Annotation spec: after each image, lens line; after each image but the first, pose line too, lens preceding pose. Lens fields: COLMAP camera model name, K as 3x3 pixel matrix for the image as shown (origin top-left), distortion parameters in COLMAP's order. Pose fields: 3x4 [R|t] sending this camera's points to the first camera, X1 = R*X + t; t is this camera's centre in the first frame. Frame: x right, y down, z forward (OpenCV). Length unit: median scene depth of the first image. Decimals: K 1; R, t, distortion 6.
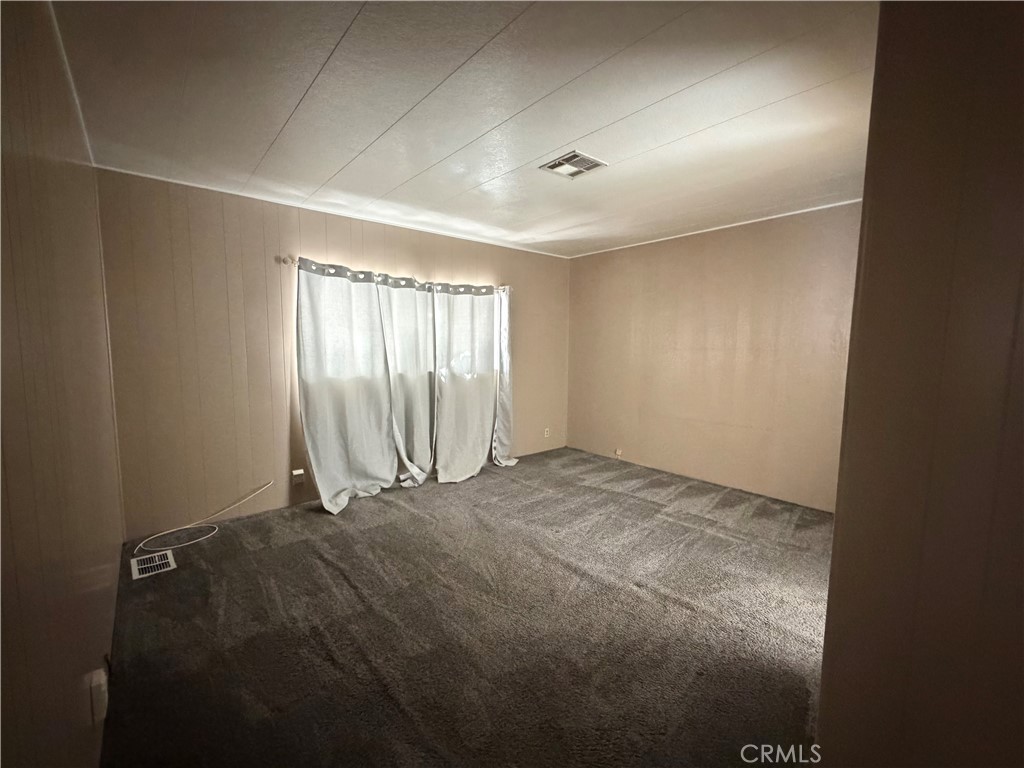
lens RADIAL K [[417.5, 0, 516.1], [0, 417.5, 382.7], [0, 0, 1]] dist [0.003008, 0.000174]
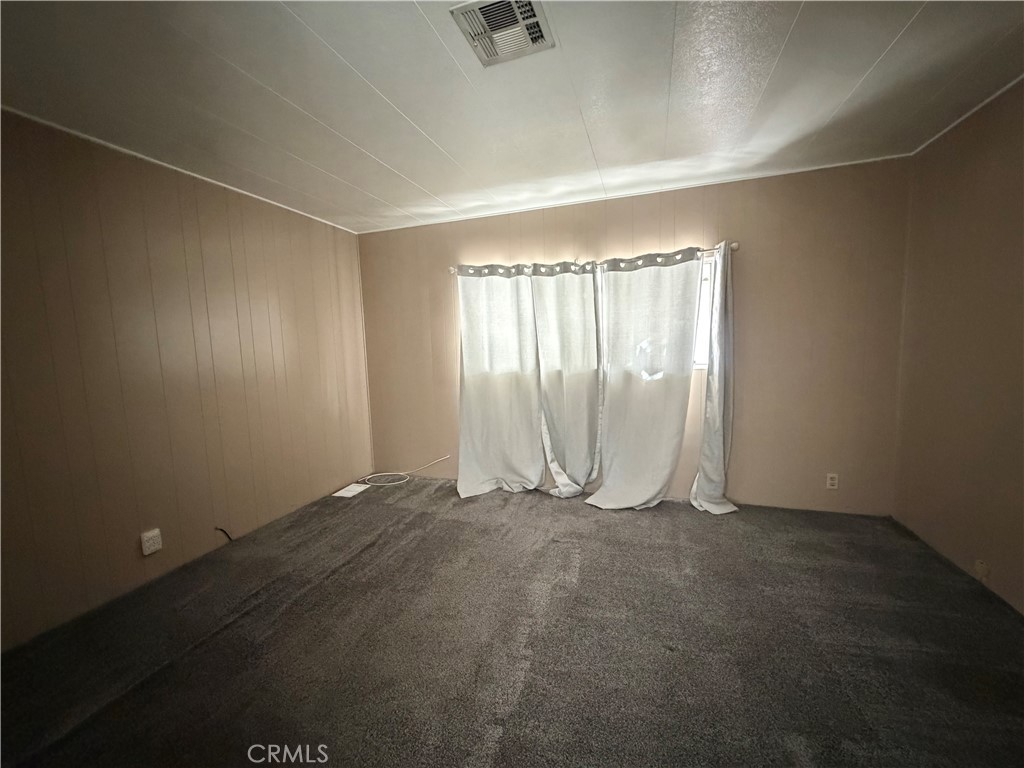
lens RADIAL K [[402.2, 0, 517.5], [0, 402.2, 383.7], [0, 0, 1]] dist [-0.001665, -0.000021]
pose [[0.530991, 0.060406, -0.845222, 0.446107], [-0.043501, 0.998084, 0.044002, -0.028682], [0.846260, 0.013404, 0.532601, 0.491297]]
